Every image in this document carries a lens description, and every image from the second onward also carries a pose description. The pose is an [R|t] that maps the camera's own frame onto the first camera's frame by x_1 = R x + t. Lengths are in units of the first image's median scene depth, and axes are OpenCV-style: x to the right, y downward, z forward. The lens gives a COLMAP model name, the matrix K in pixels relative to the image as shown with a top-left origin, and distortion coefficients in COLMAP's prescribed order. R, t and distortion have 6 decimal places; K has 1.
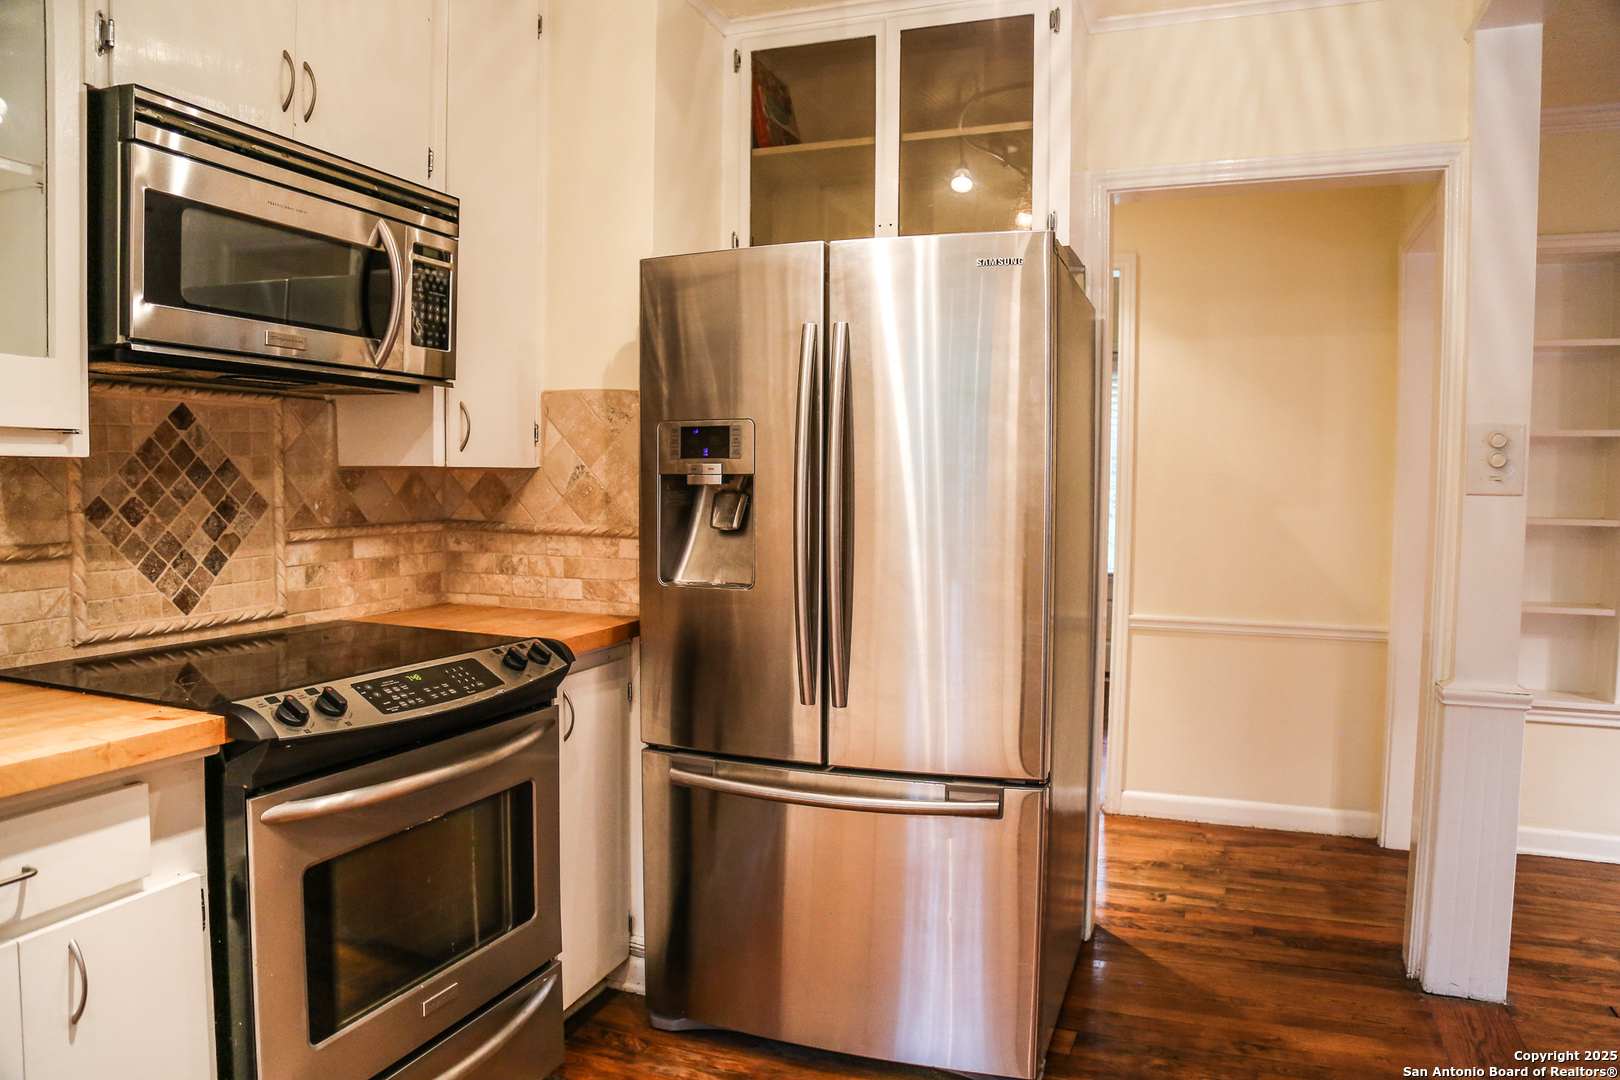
lens RADIAL K [[1097.2, 0, 810.0], [0, 1097.2, 540.0], [0, 0, 1]] dist [-0.120354, 0.061535]
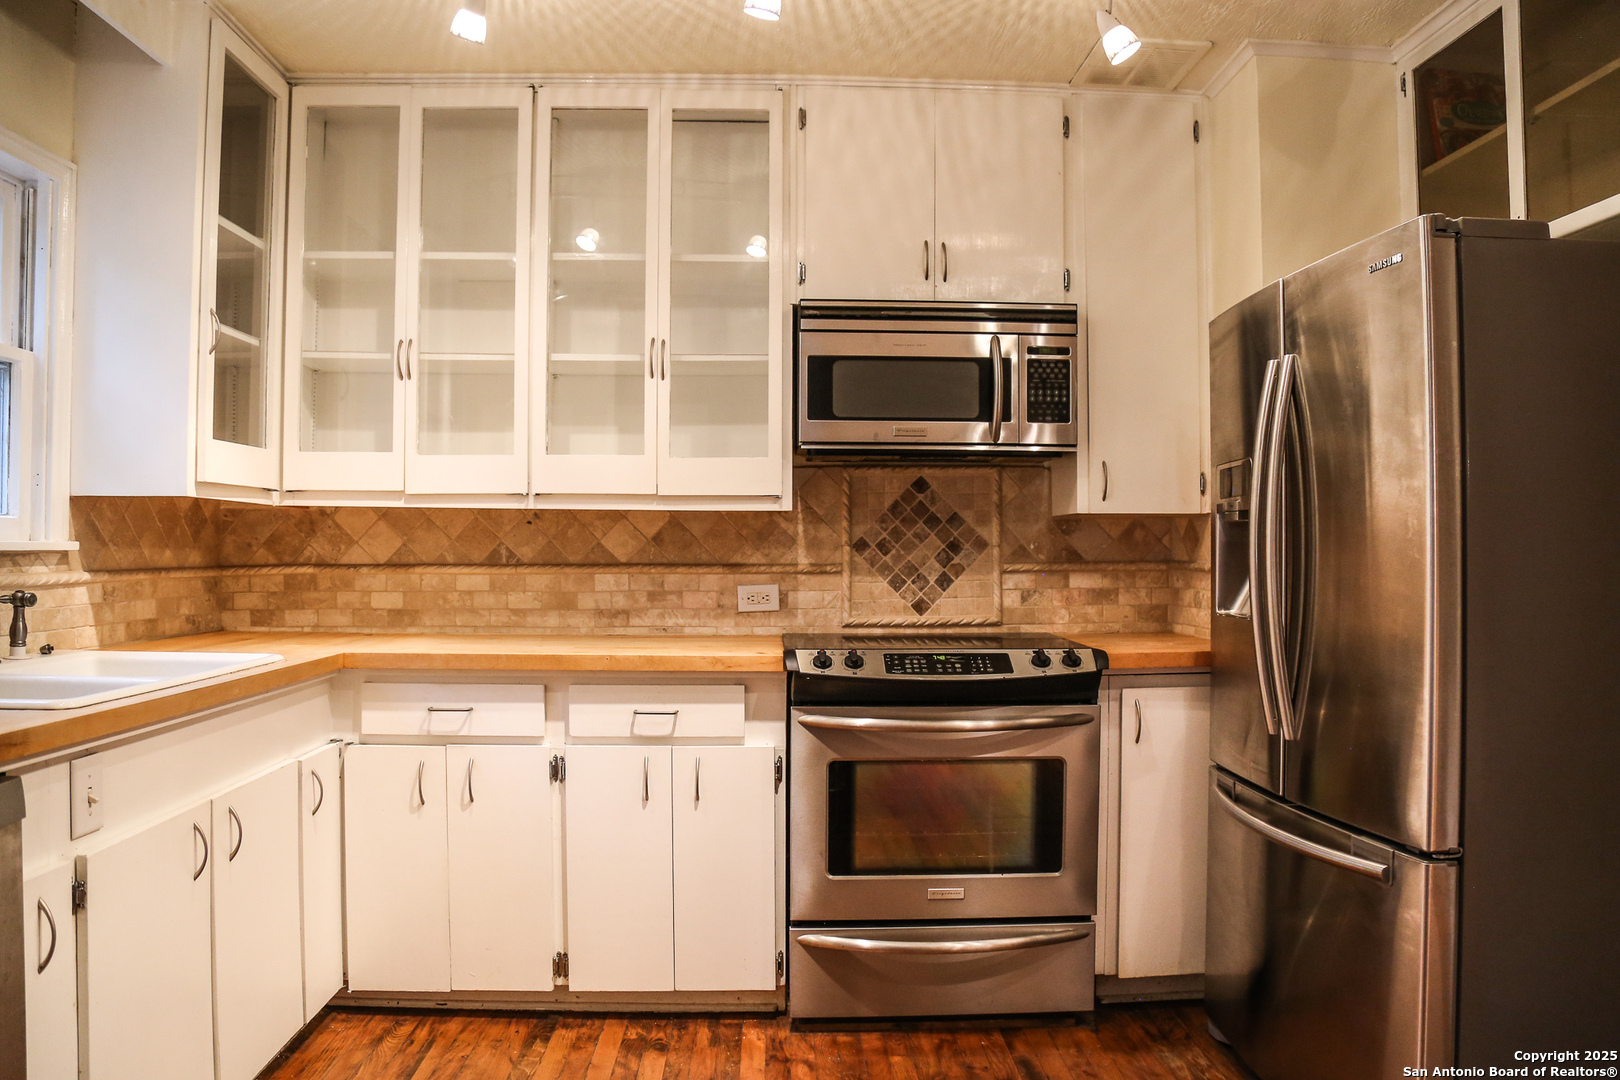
lens RADIAL K [[1149.5, 0, 828.0], [0, 1149.5, 542.8], [0, 0, 1]] dist [-0.122026, 0.071595]
pose [[0.406330, -0.015843, -0.913589, 0.828279], [-0.046995, 0.998164, -0.038211, 0.034515], [0.912517, 0.058460, 0.404839, 0.204510]]
